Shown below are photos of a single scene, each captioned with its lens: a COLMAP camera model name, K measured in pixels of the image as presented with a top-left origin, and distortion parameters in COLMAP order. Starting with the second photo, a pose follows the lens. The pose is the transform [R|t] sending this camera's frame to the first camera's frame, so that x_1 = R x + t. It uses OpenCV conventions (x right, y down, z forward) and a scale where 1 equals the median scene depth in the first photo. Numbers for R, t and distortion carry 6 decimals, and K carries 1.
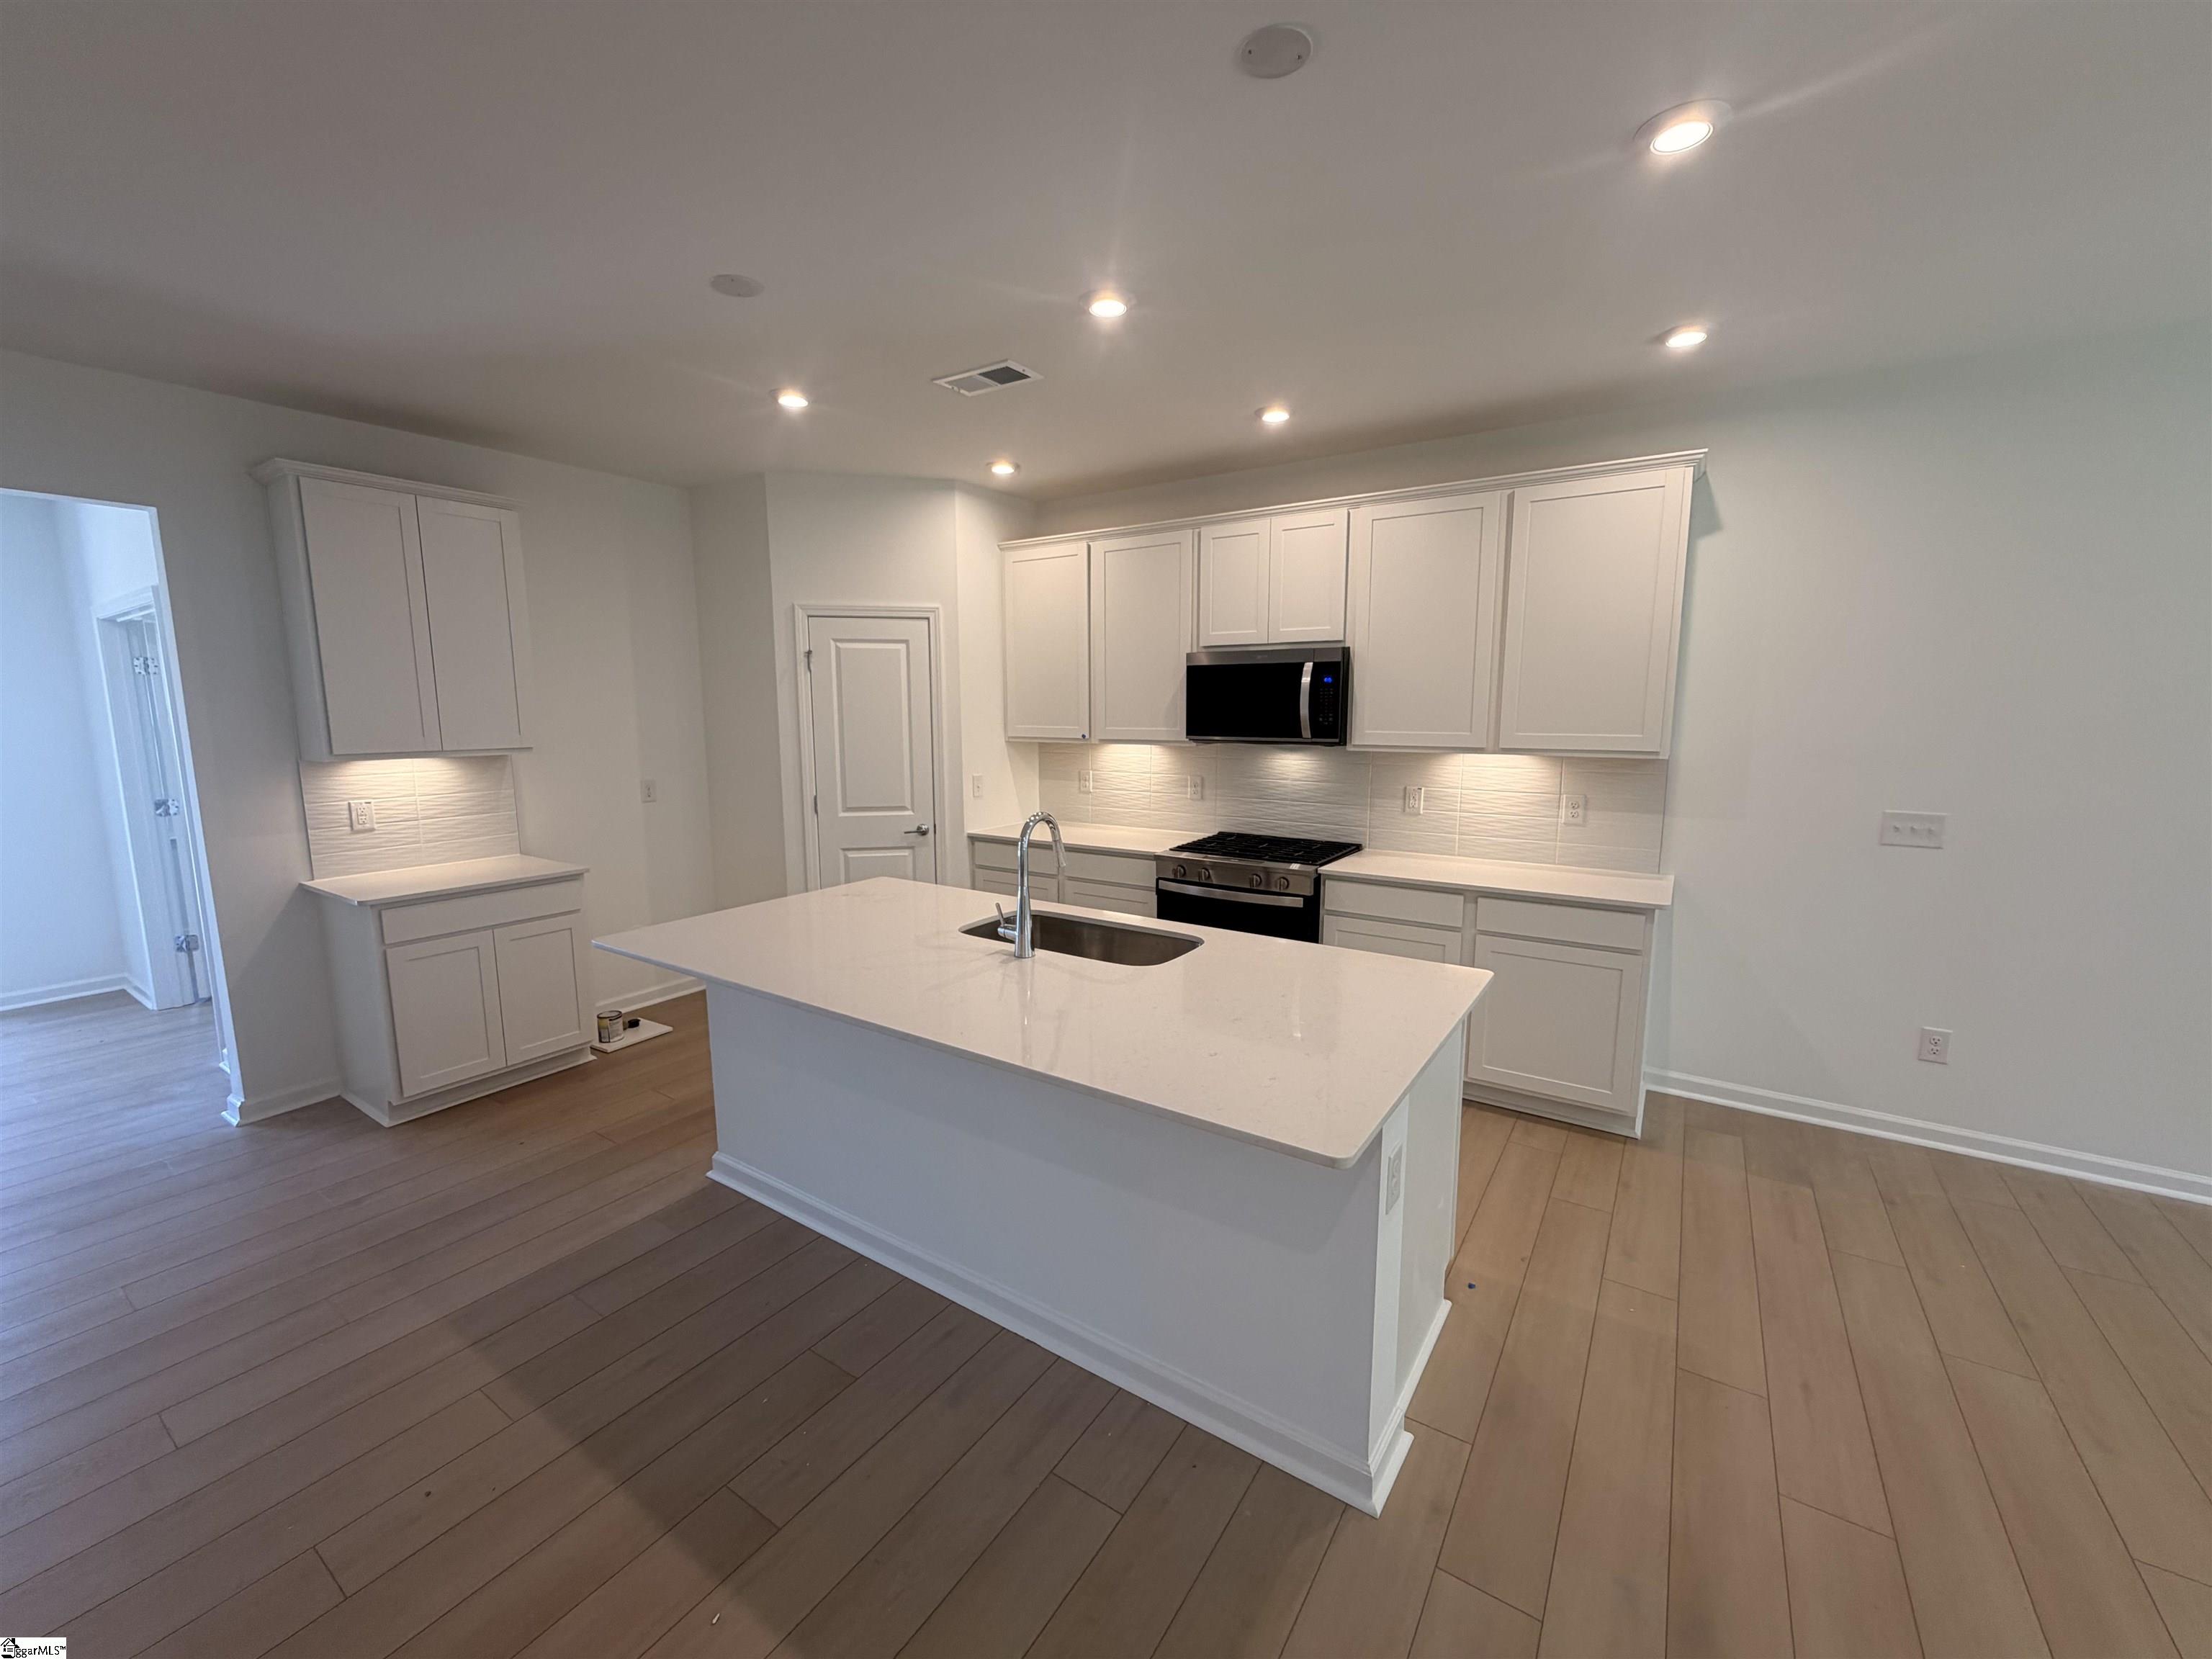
lens RADIAL K [[891.5, 0, 1106.0], [0, 891.5, 829.5], [0, 0, 1]] dist [0.010735, -0.000034]
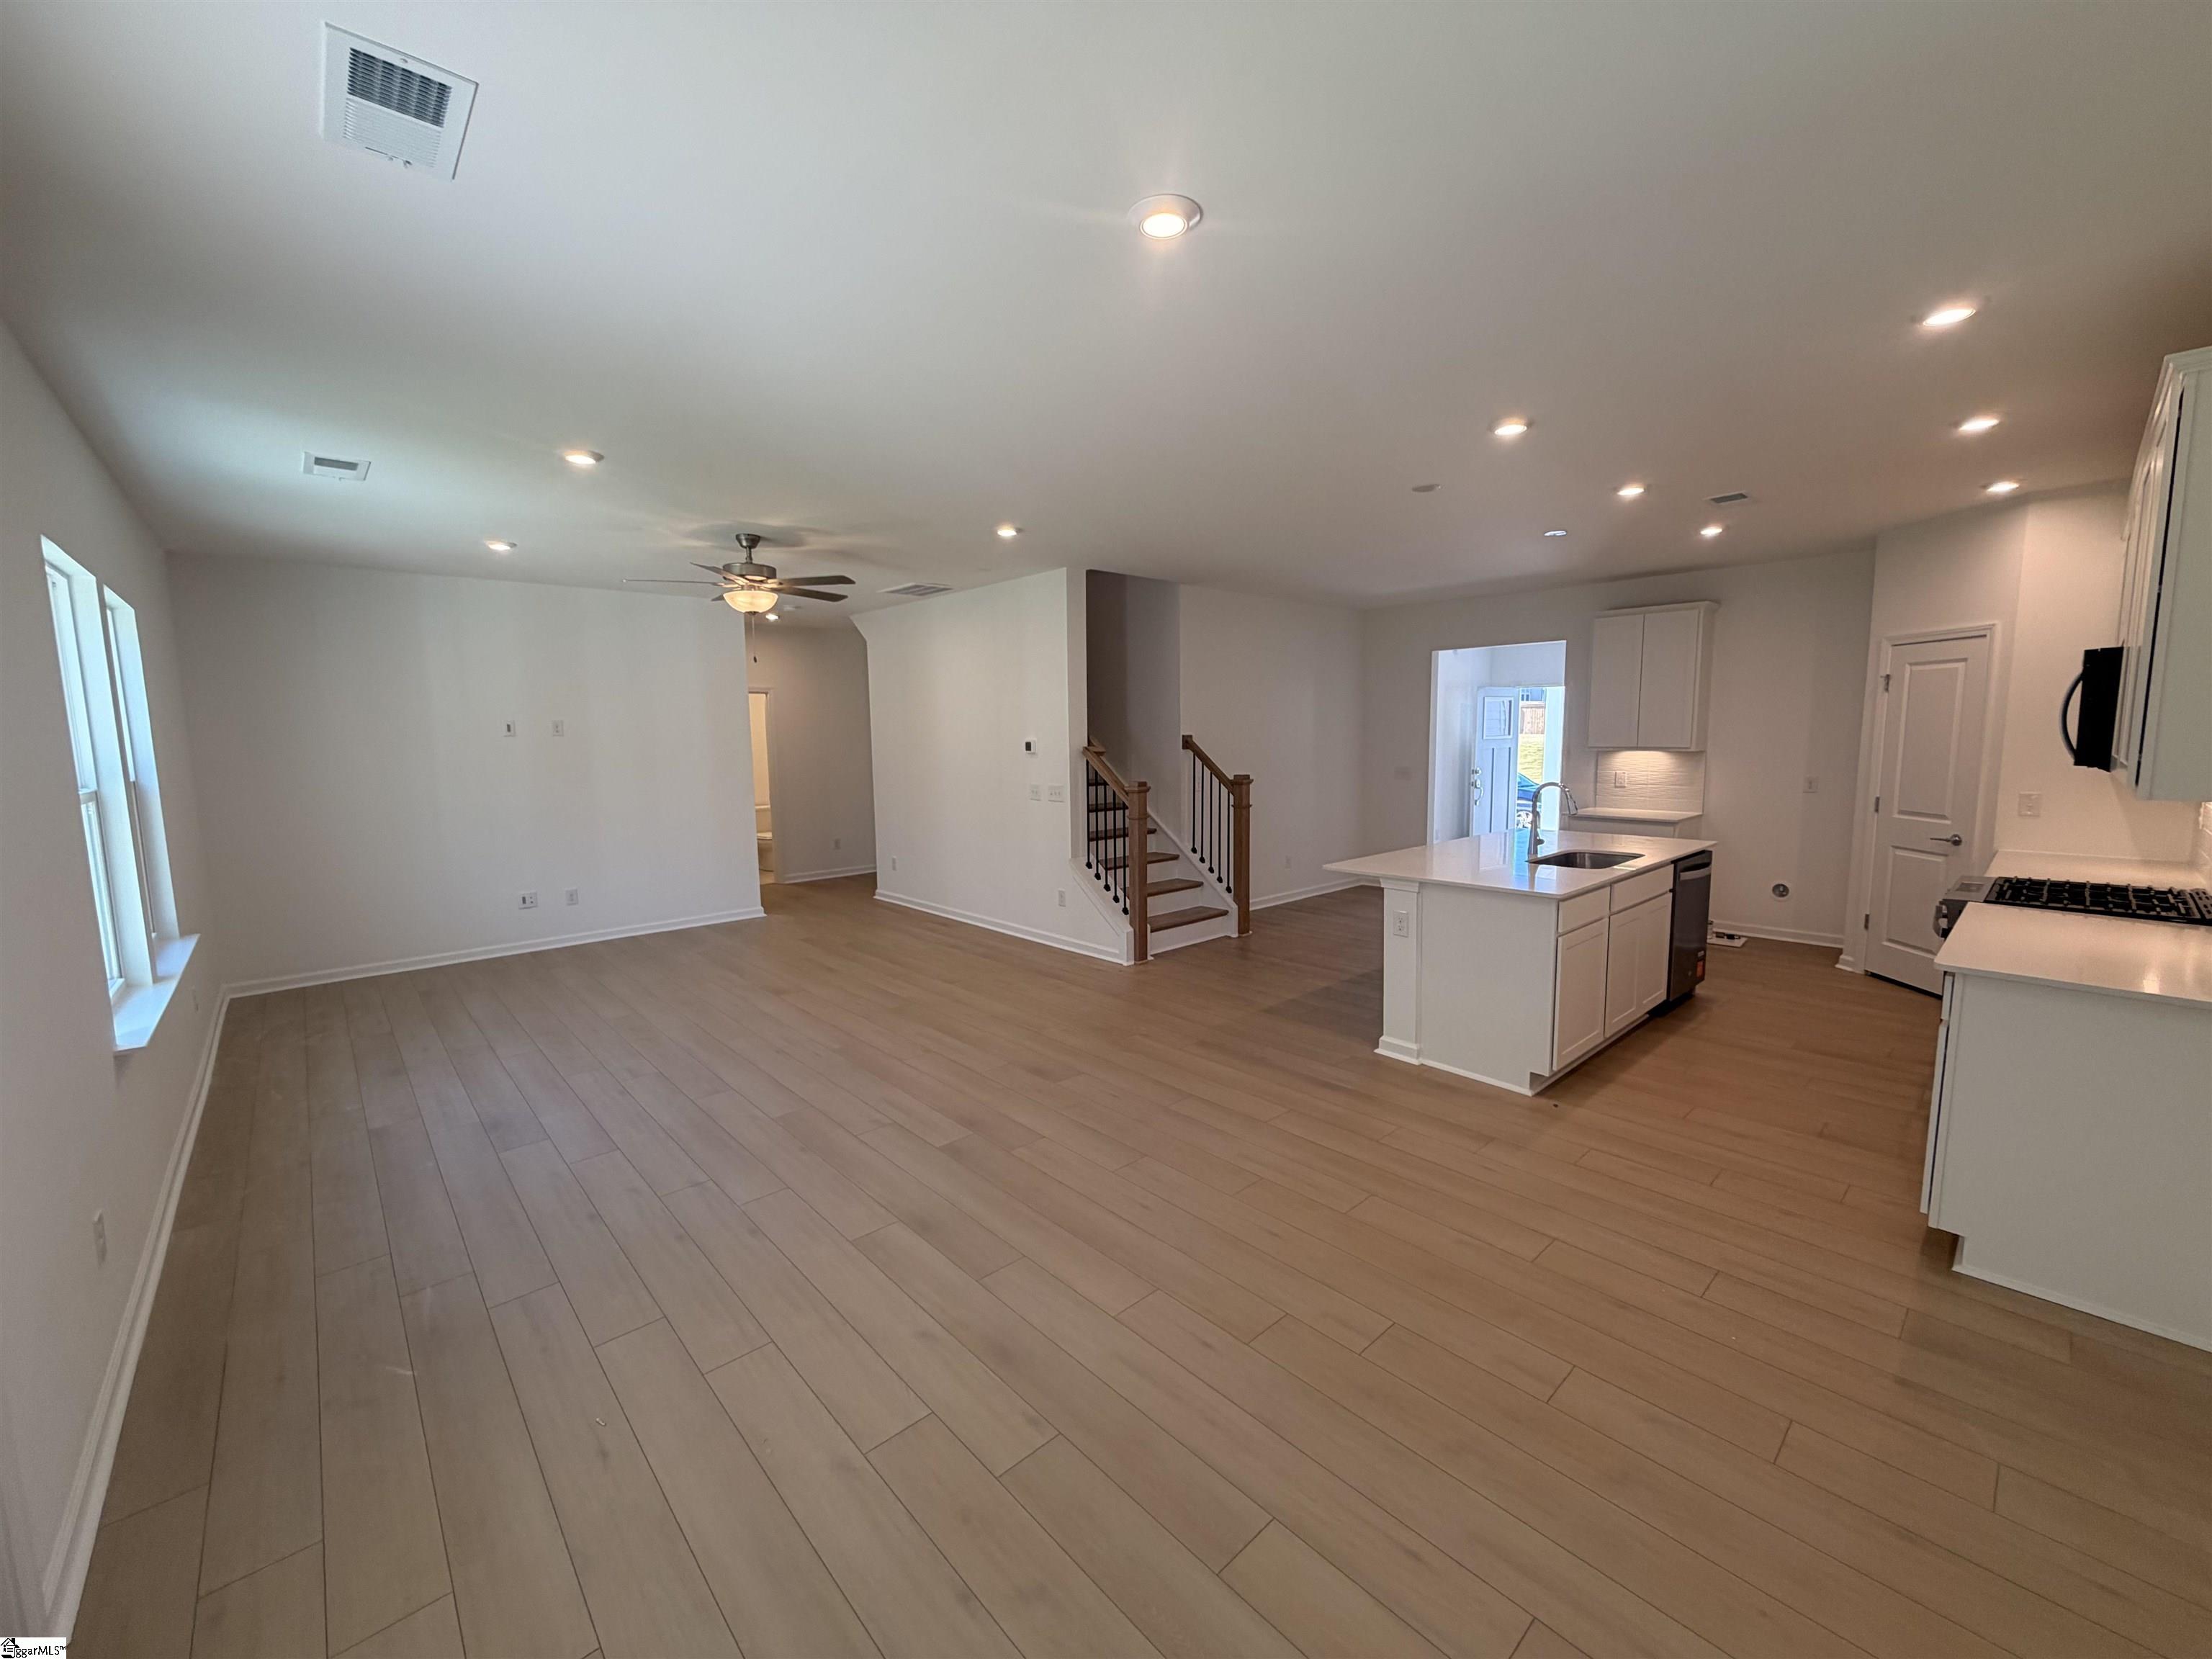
lens RADIAL K [[891.5, 0, 1106.0], [0, 891.5, 829.5], [0, 0, 1]] dist [0.010735, -0.000034]
pose [[-0.228222, 0.116939, -0.966561, 1.083608], [-0.125031, 0.981020, 0.148210, -0.045404], [0.965548, 0.154675, -0.209269, 0.277591]]
